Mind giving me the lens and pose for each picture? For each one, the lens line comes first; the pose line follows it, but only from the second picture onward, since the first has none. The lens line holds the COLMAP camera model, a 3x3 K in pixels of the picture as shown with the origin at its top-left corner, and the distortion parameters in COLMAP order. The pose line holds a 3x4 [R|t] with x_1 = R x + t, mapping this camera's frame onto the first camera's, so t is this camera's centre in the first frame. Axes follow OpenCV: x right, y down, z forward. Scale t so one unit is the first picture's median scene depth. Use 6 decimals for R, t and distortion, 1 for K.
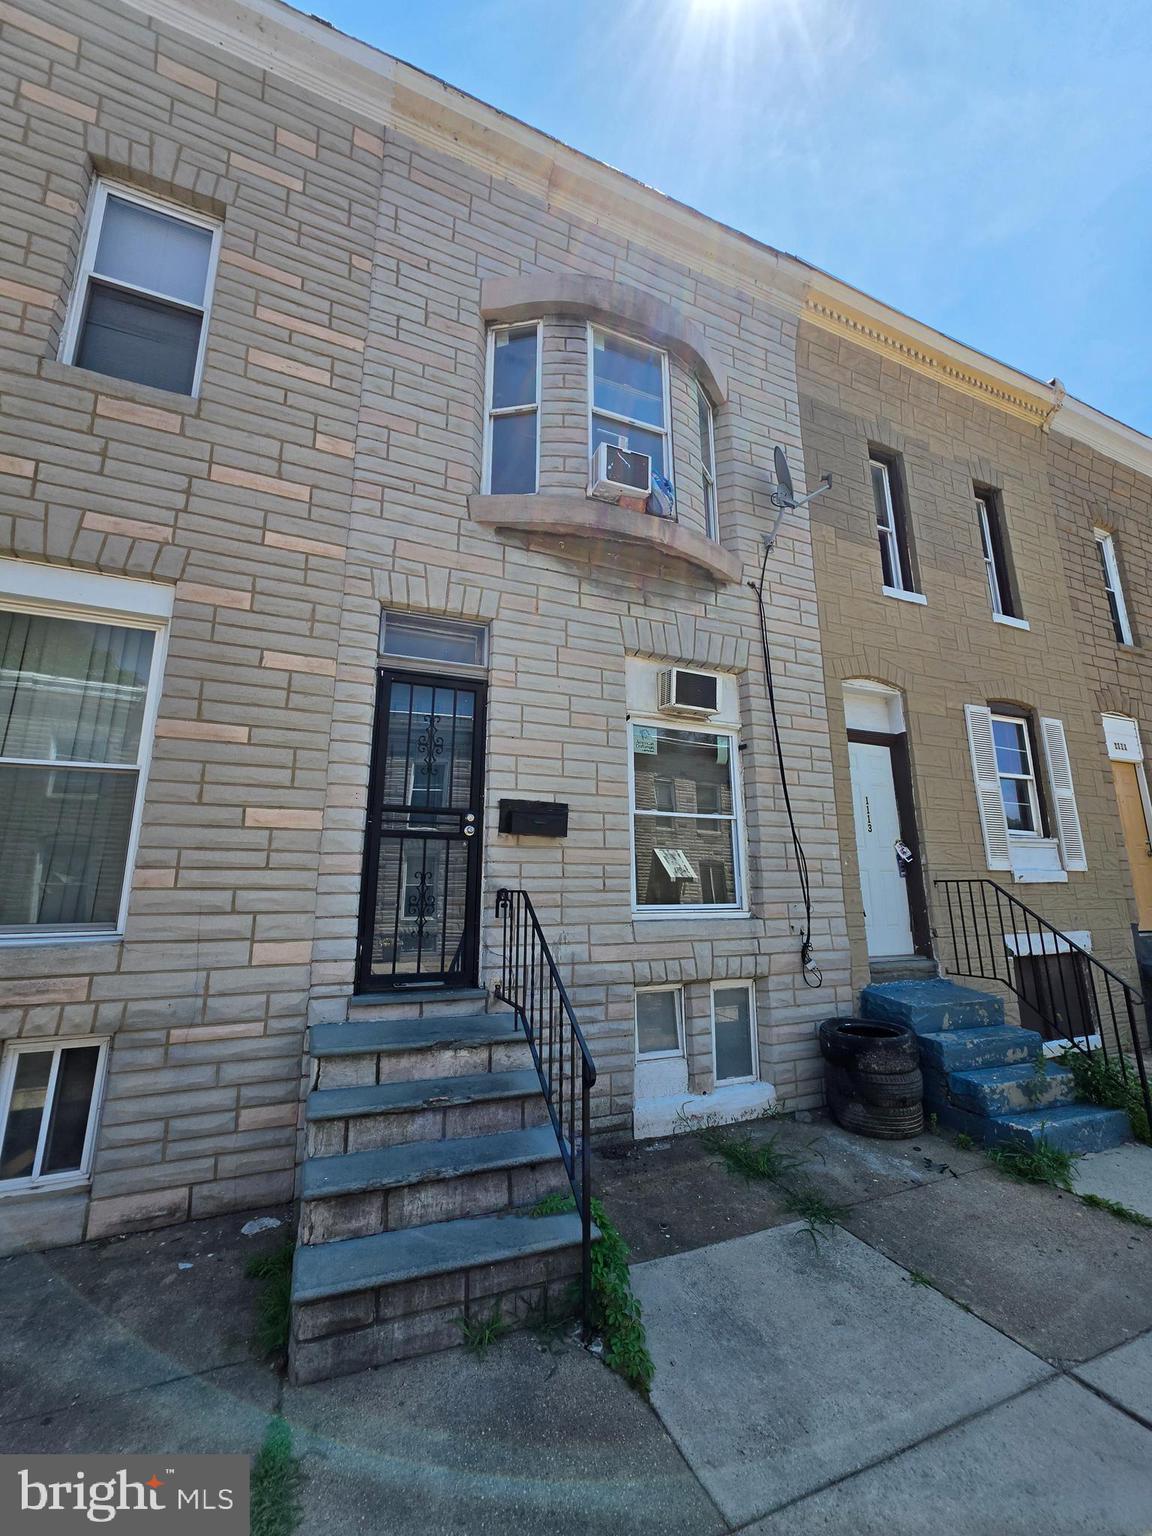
lens RADIAL K [[614.0, 0, 578.4], [0, 614.0, 759.5], [0, 0, 1]] dist [0.000718, 0.000225]
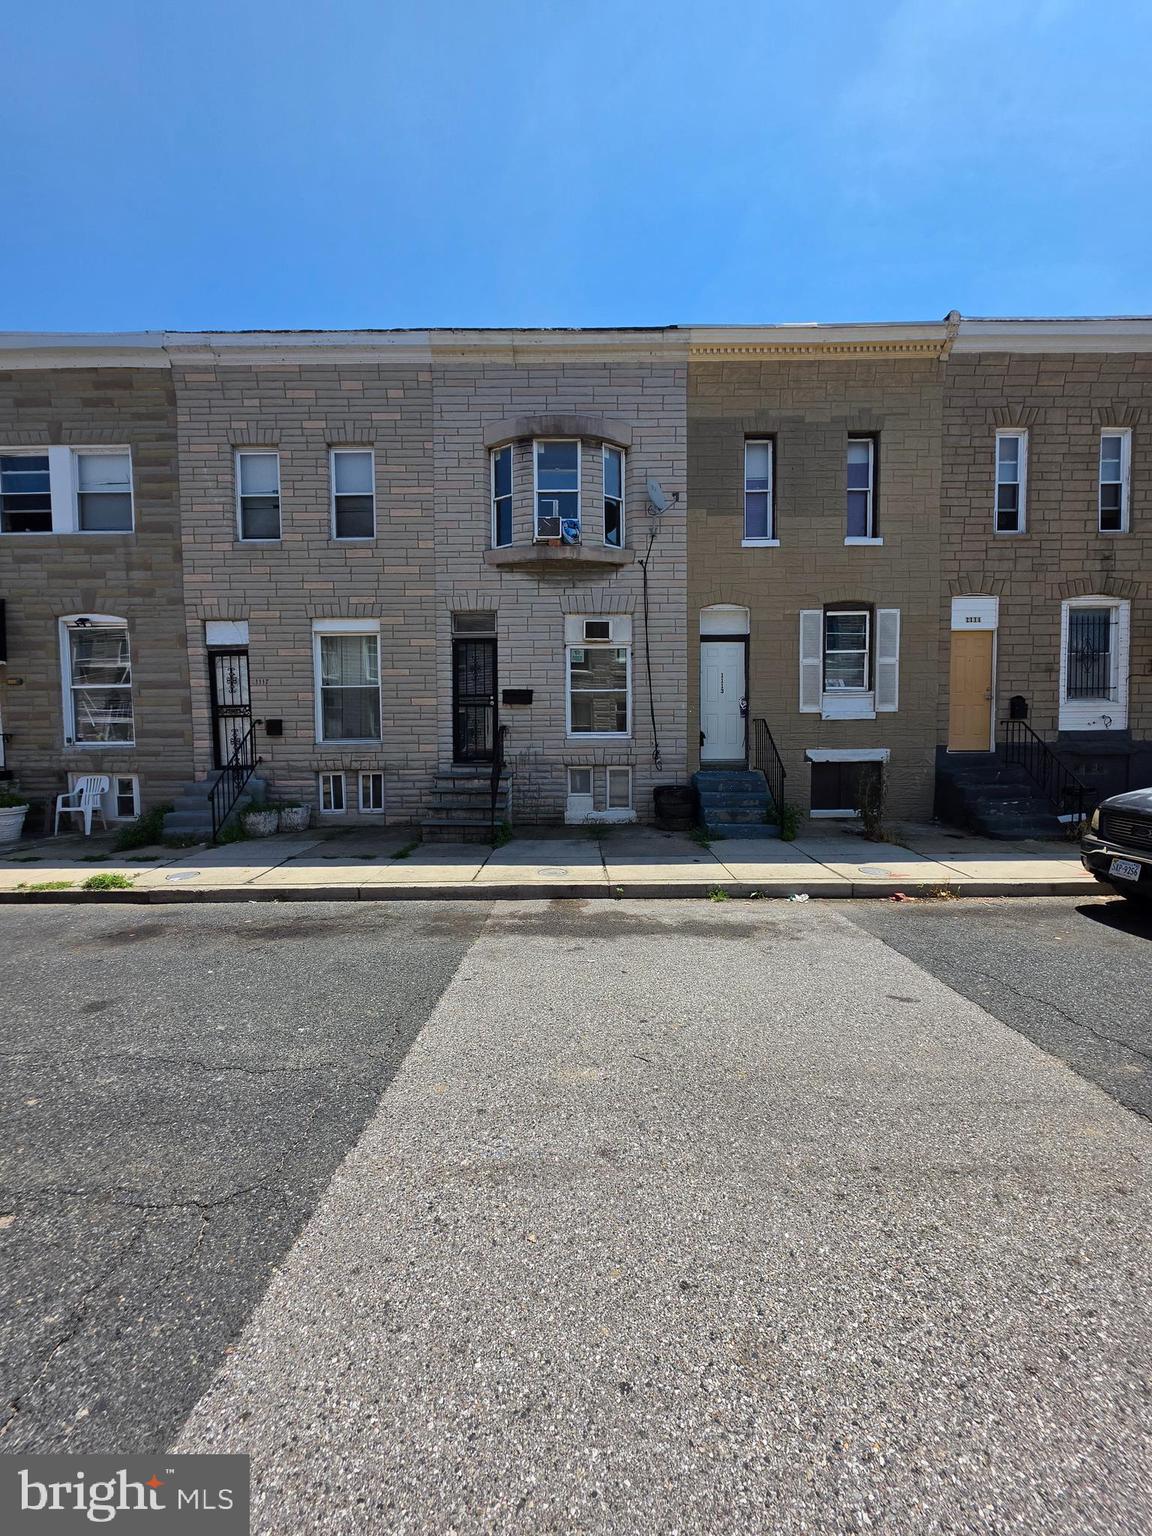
lens RADIAL K [[614.0, 0, 578.7], [0, 614.0, 759.8], [0, 0, 1]] dist [0.000718, 0.000225]
pose [[0.919521, 0.012100, -0.392854, 1.121990], [0.088528, 0.967466, 0.237009, -0.219282], [0.382940, -0.252713, 0.888534, -1.130302]]
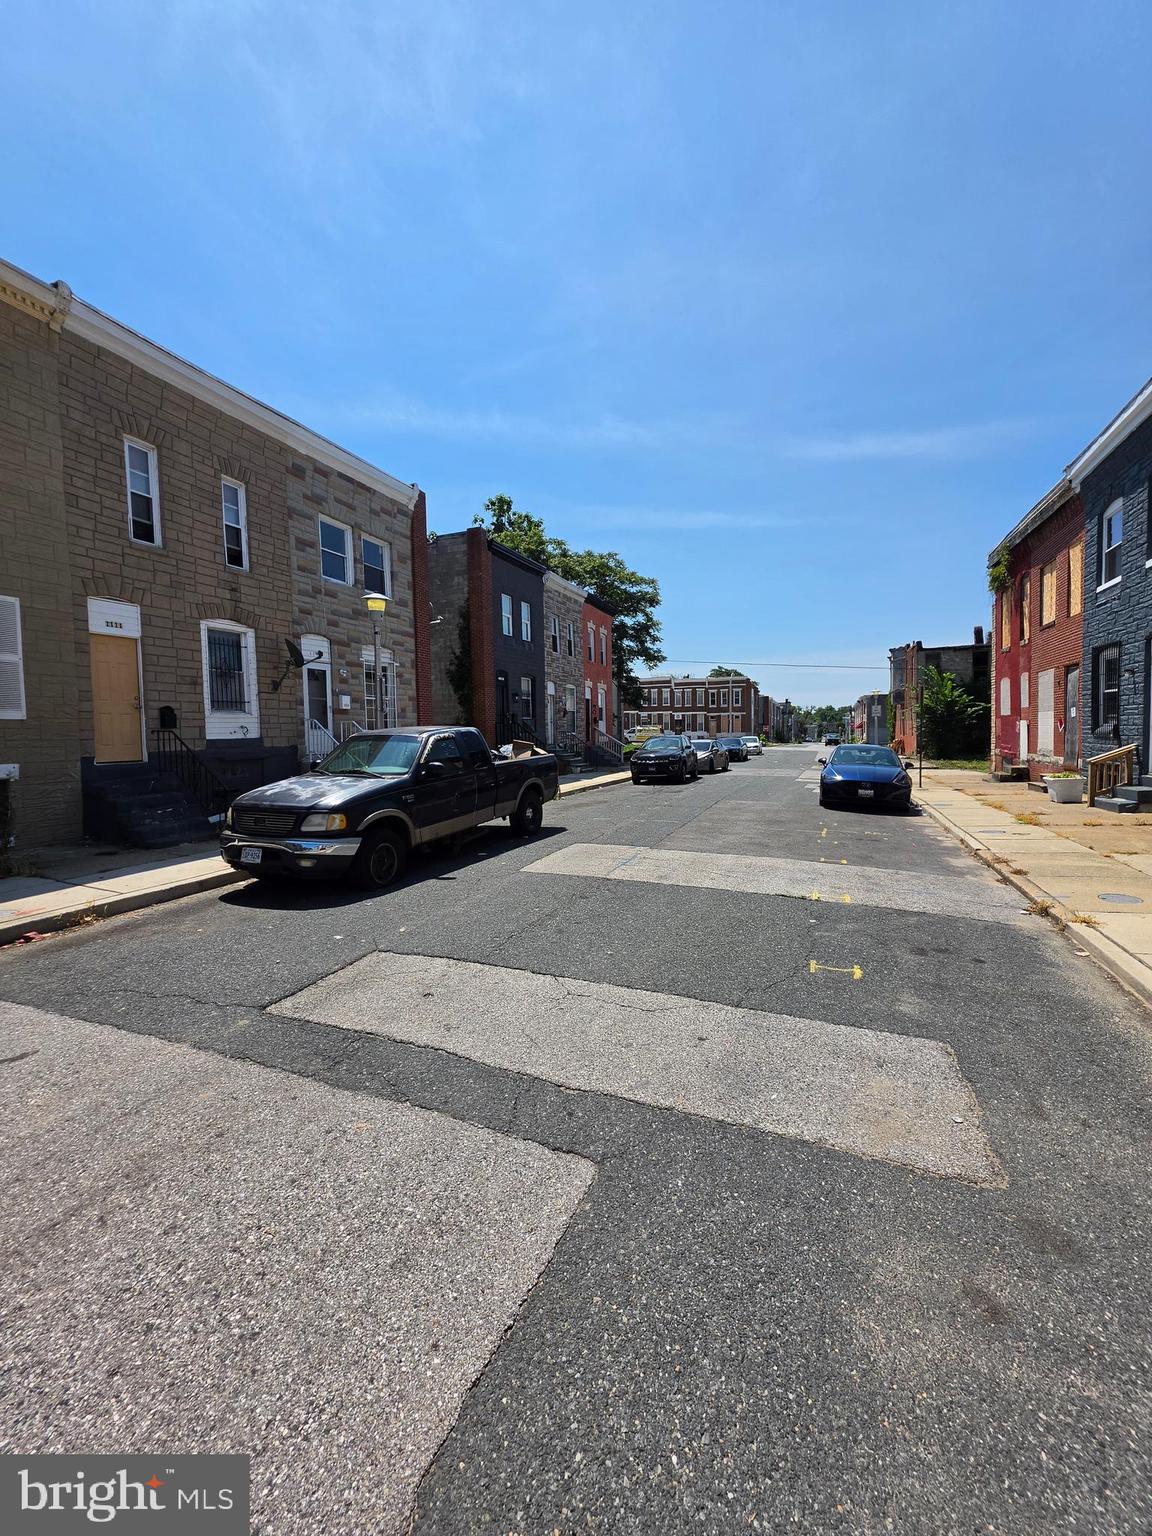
lens RADIAL K [[614.0, 0, 576.7], [0, 614.0, 759.9], [0, 0, 1]] dist [0.000718, 0.000225]
pose [[0.712660, -0.046046, 0.699997, 1.193684], [-0.128373, 0.972433, 0.194663, -0.221226], [-0.689664, -0.228589, 0.687103, -1.156719]]
